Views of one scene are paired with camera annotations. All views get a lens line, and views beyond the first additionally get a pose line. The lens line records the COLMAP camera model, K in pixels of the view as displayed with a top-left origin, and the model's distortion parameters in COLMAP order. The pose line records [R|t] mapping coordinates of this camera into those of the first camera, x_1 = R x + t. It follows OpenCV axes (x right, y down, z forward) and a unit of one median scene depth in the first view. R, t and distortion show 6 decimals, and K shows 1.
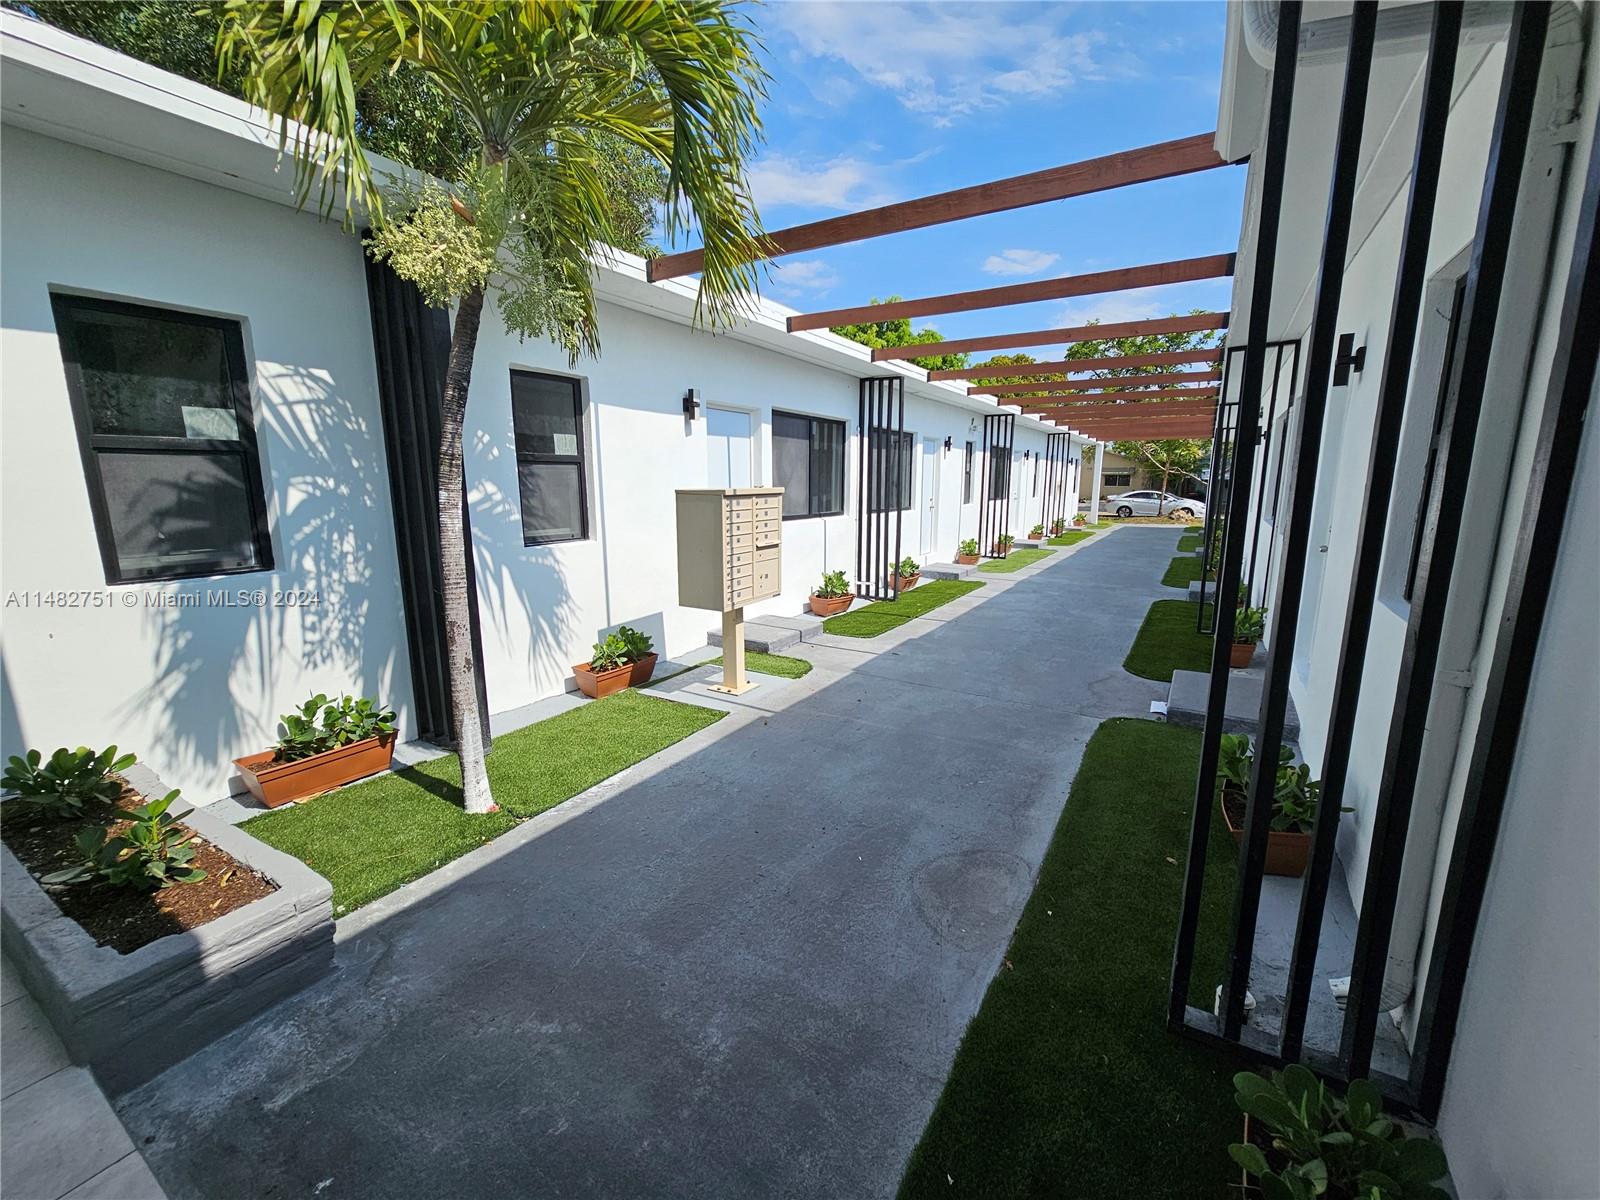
lens RADIAL K [[652.8, 0, 800.0], [0, 652.8, 600.0], [0, 0, 1]] dist [-0.001377, 0.000590]
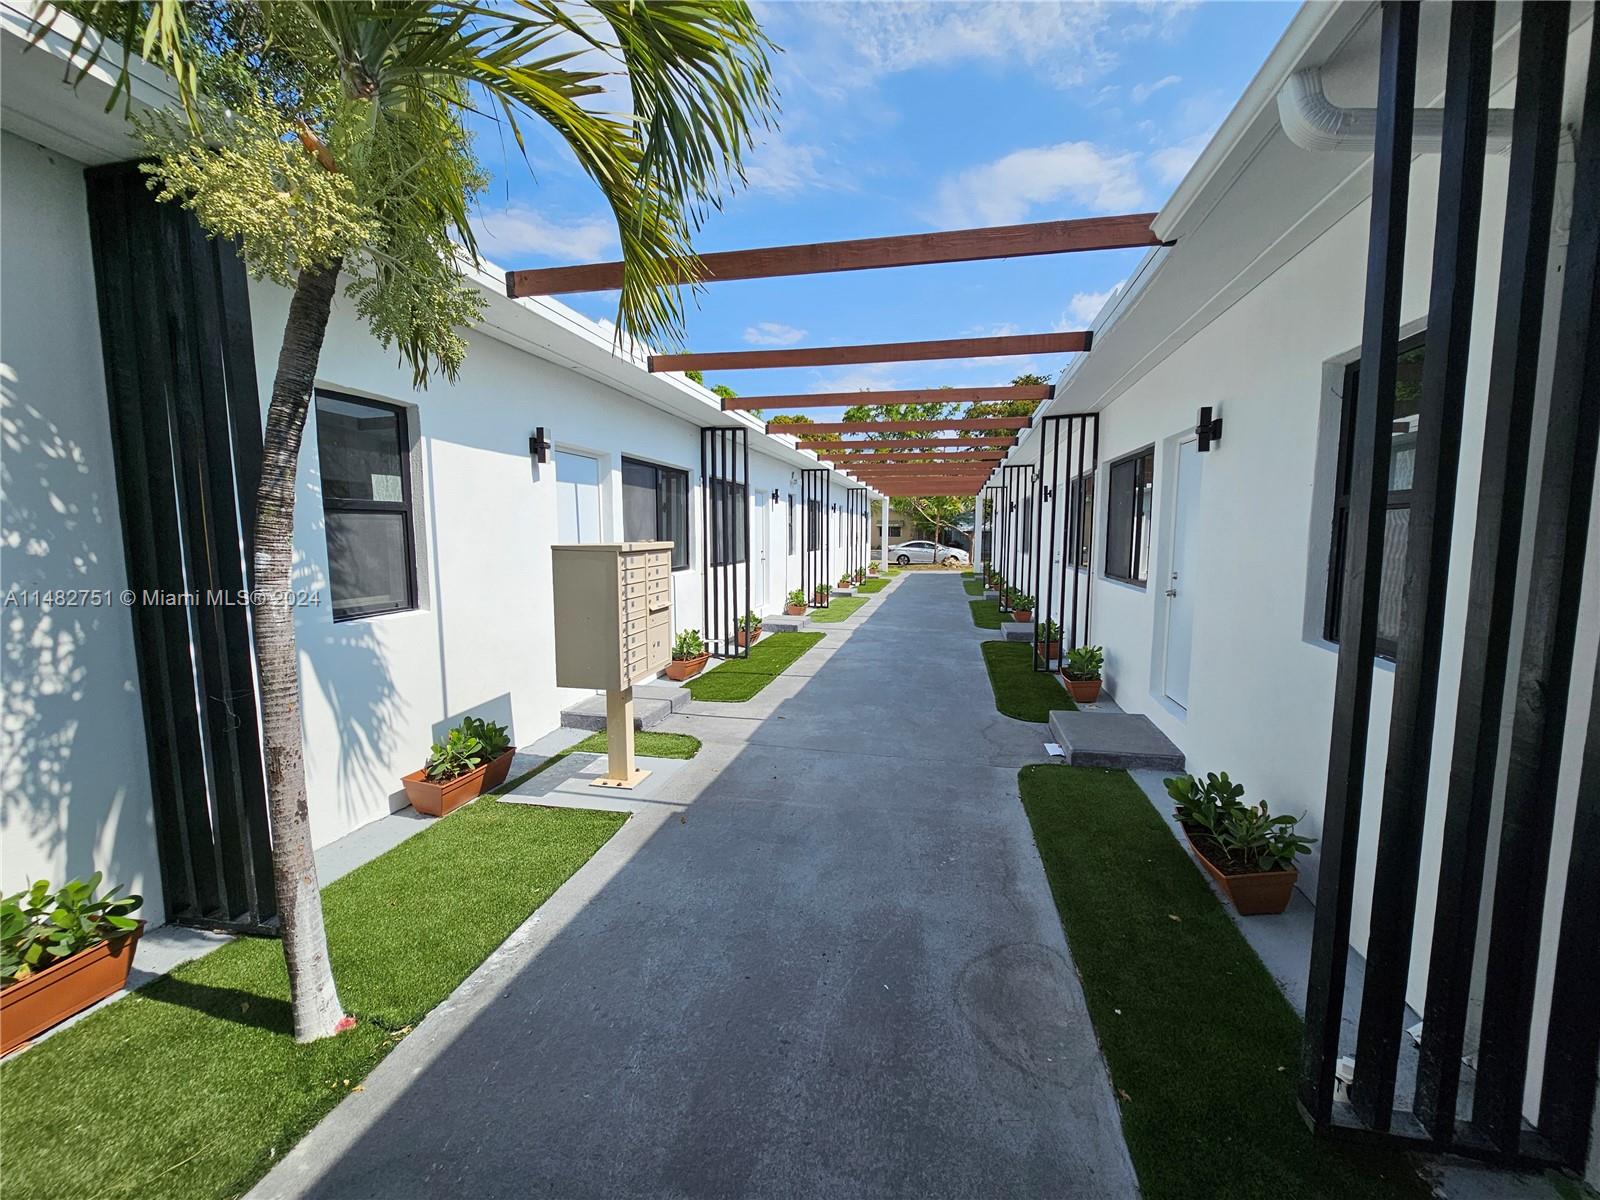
lens RADIAL K [[652.8, 0, 800.0], [0, 652.8, 600.0], [0, 0, 1]] dist [-0.001377, 0.000590]
pose [[0.945732, -0.034114, 0.323153, -0.147677], [0.058768, 0.996031, -0.066842, -0.024899], [-0.319590, 0.082205, 0.943983, 0.120097]]
